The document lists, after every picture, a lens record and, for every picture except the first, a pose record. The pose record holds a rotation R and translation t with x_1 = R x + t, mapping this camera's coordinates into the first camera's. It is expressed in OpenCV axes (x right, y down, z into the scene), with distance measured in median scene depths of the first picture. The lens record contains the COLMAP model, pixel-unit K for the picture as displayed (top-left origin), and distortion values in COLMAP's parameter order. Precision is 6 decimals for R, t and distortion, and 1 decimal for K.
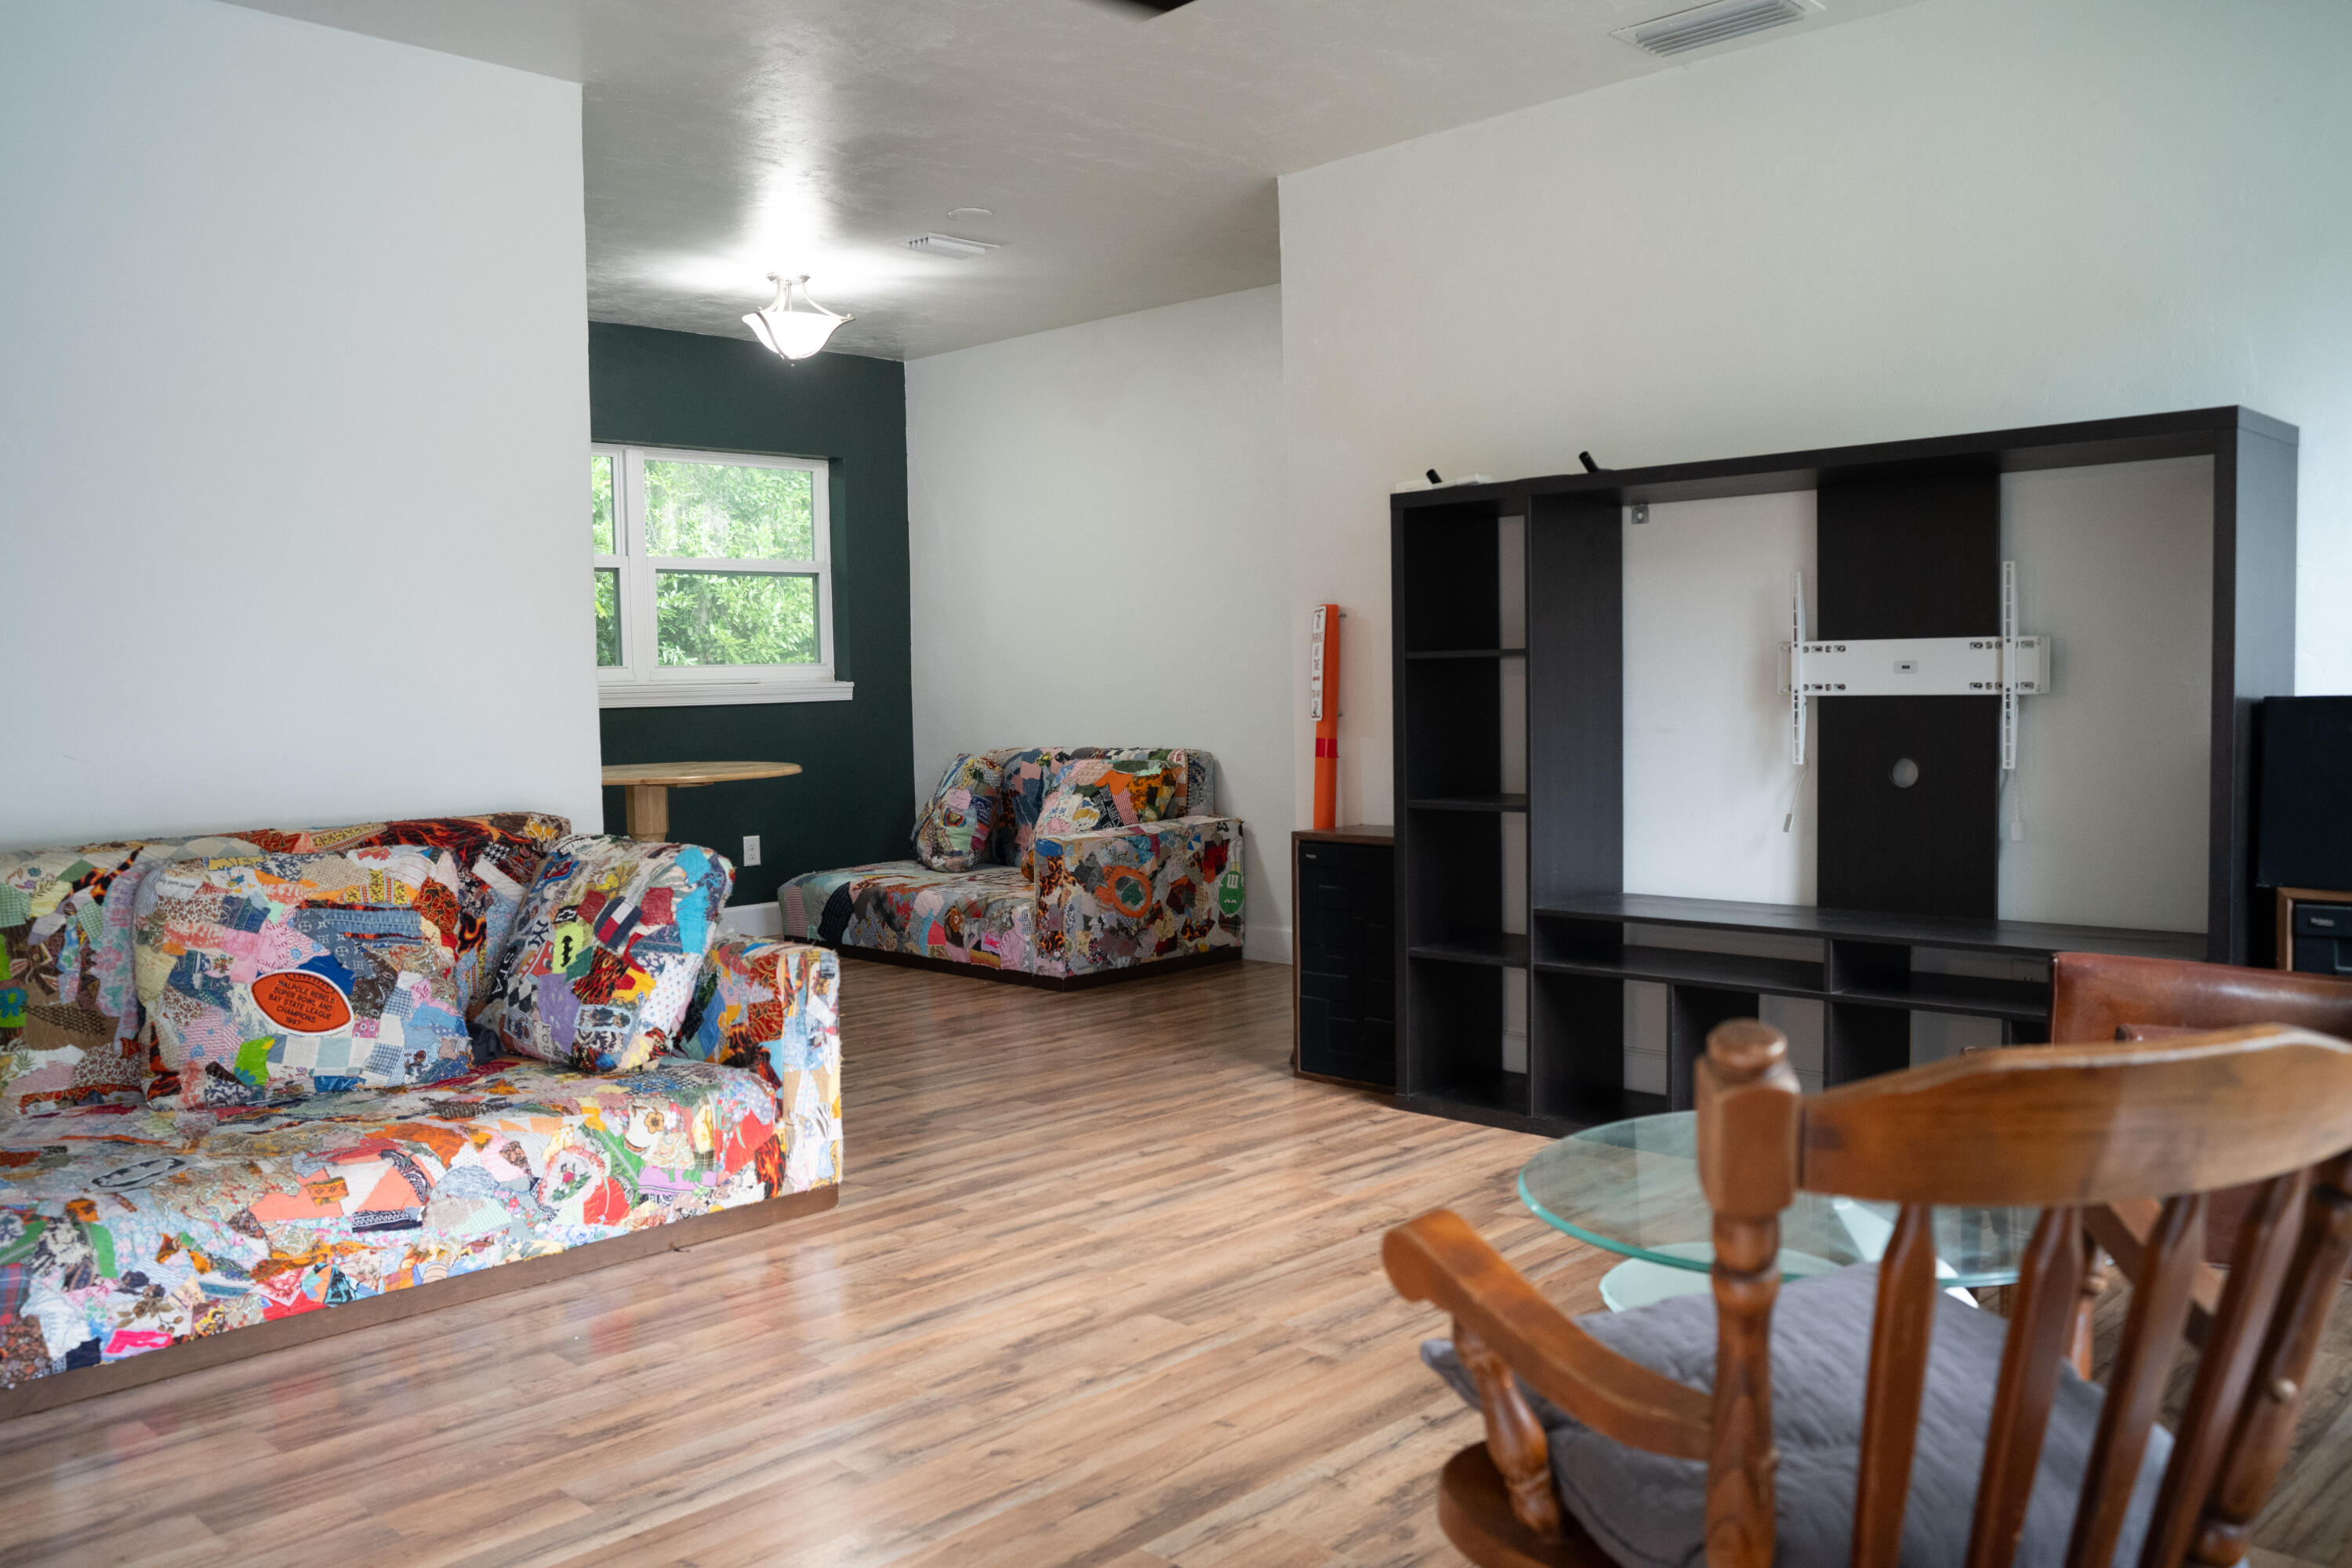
lens RADIAL K [[1881.2, 0, 1176.0], [0, 1881.2, 784.0], [0, 0, 1]] dist [-0.037393, 0.012142]
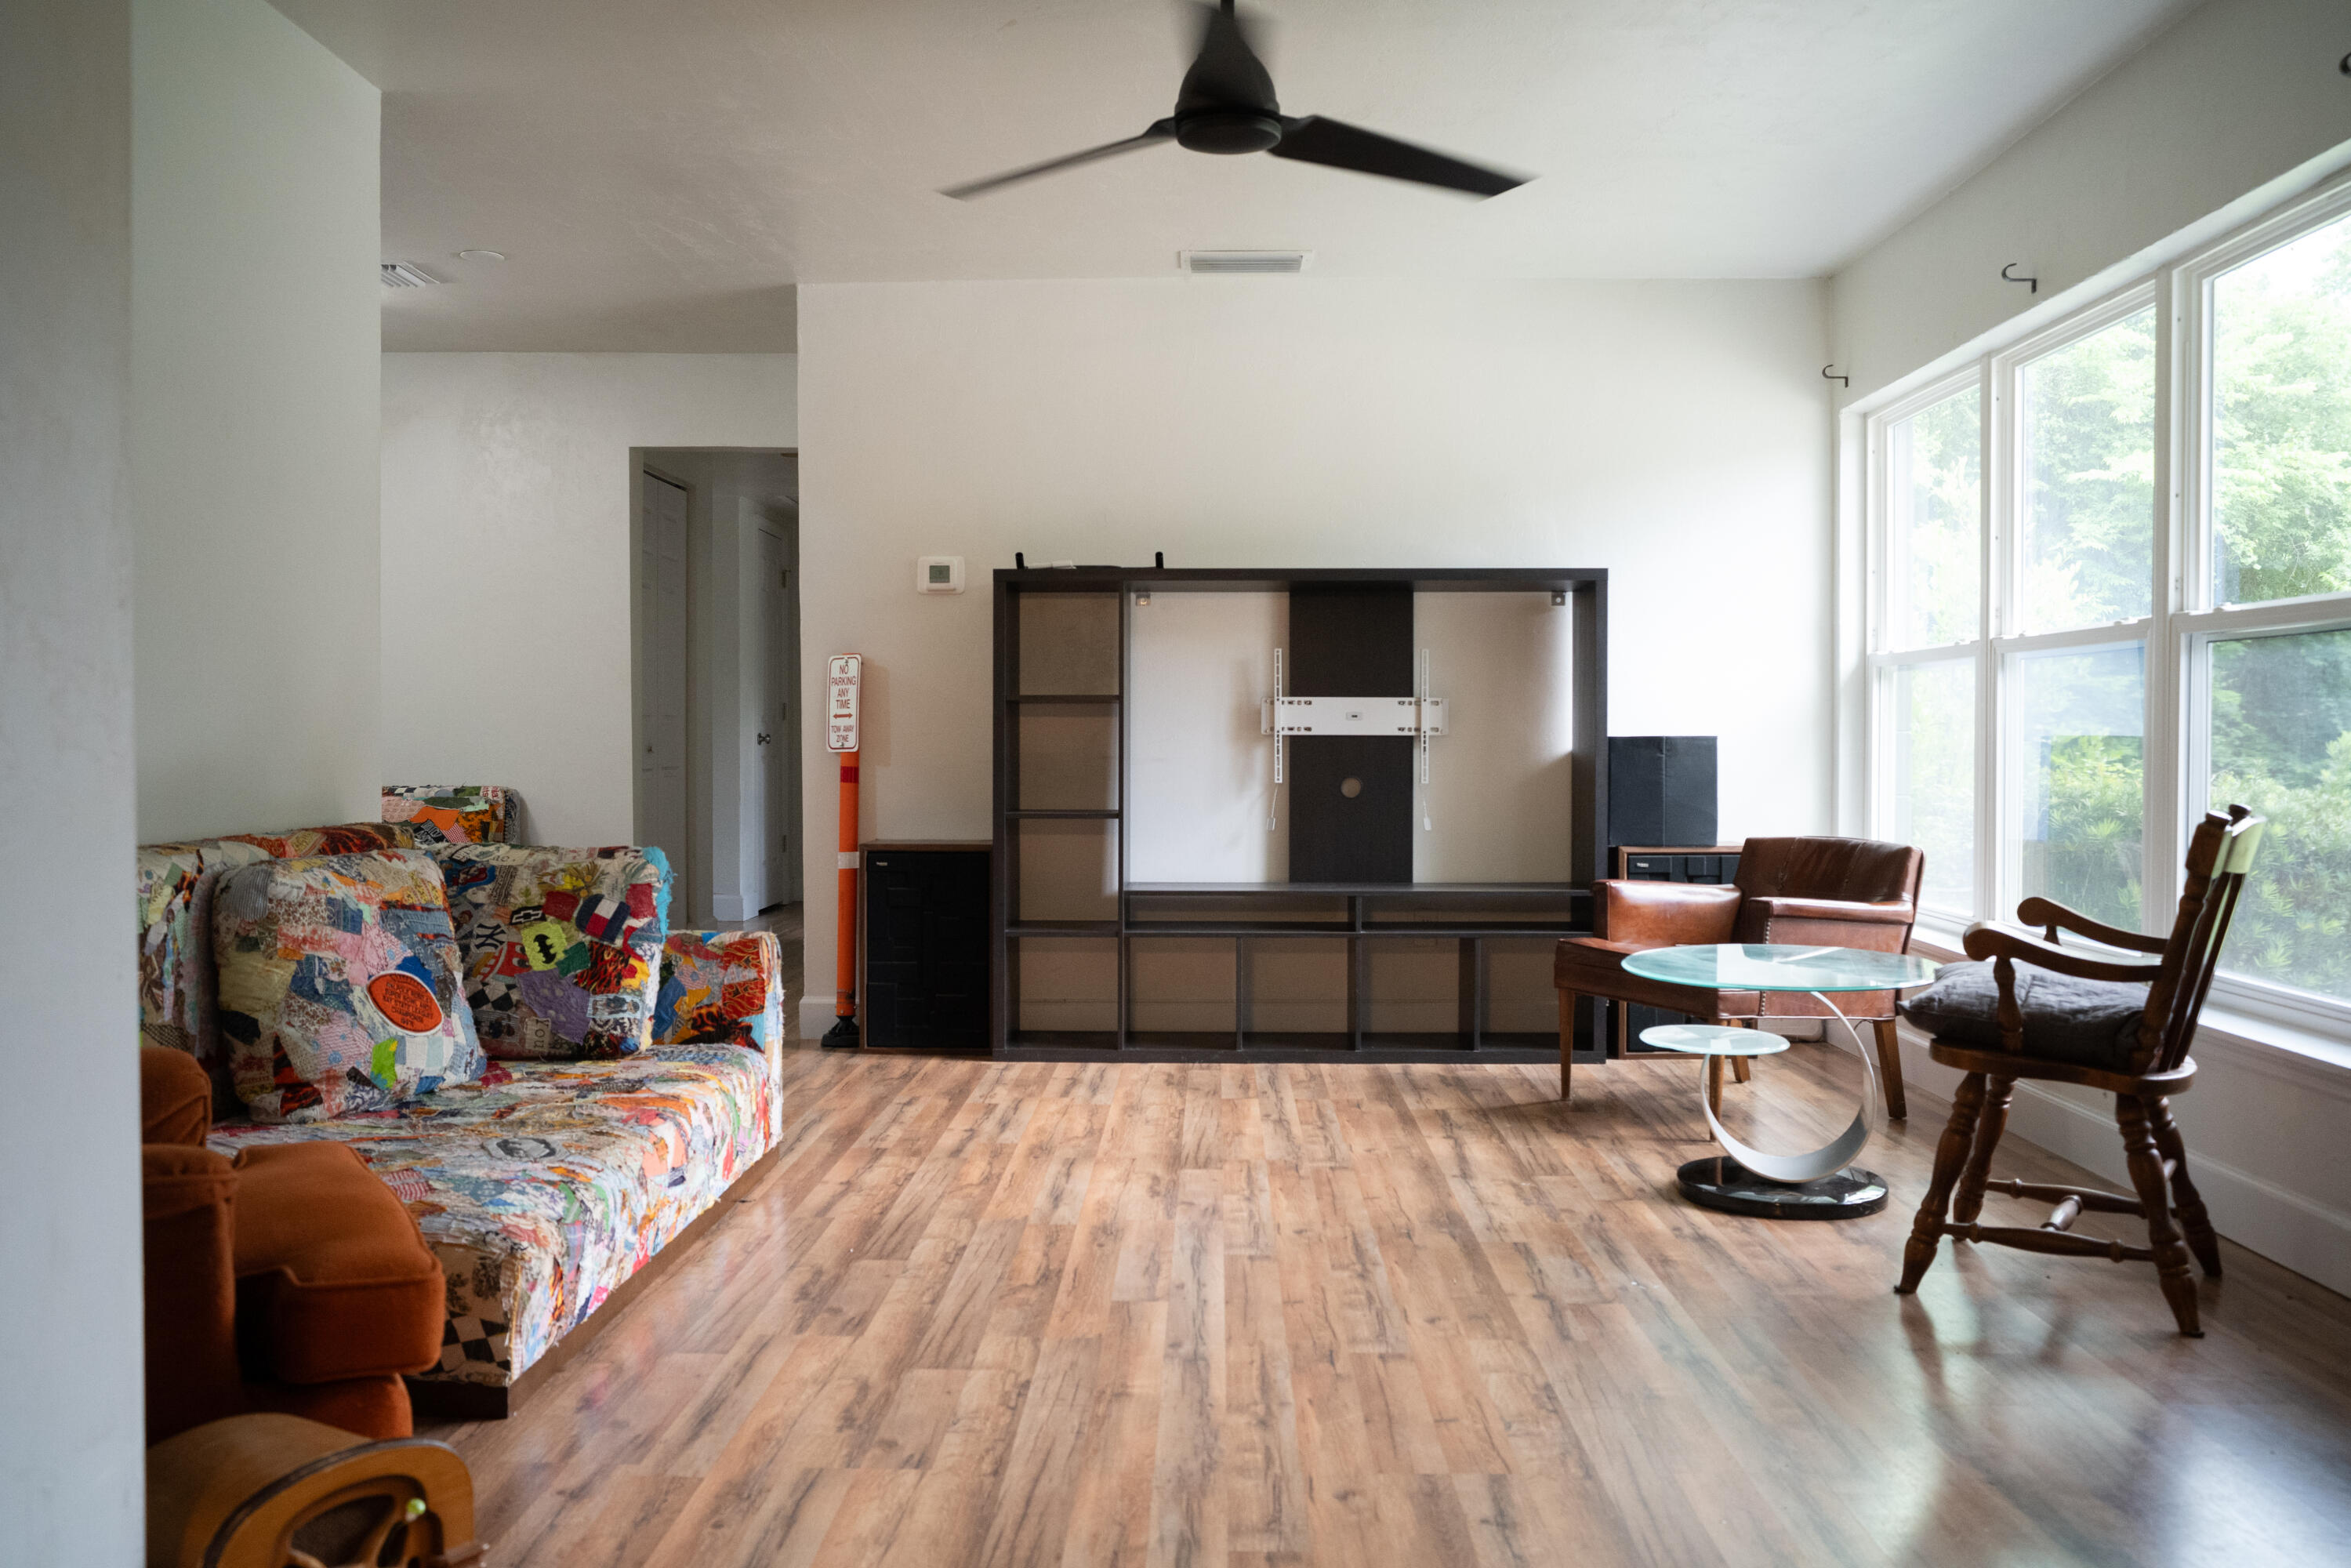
lens RADIAL K [[1907.8, 0, 1175.5], [0, 1907.8, 784.0], [0, 0, 1]] dist [-0.010737, -0.002284]
pose [[0.728990, 0.006170, 0.684497, -0.799088], [0.021660, 0.999251, -0.032074, 0.039629], [-0.684182, 0.038208, 0.728310, -0.011541]]
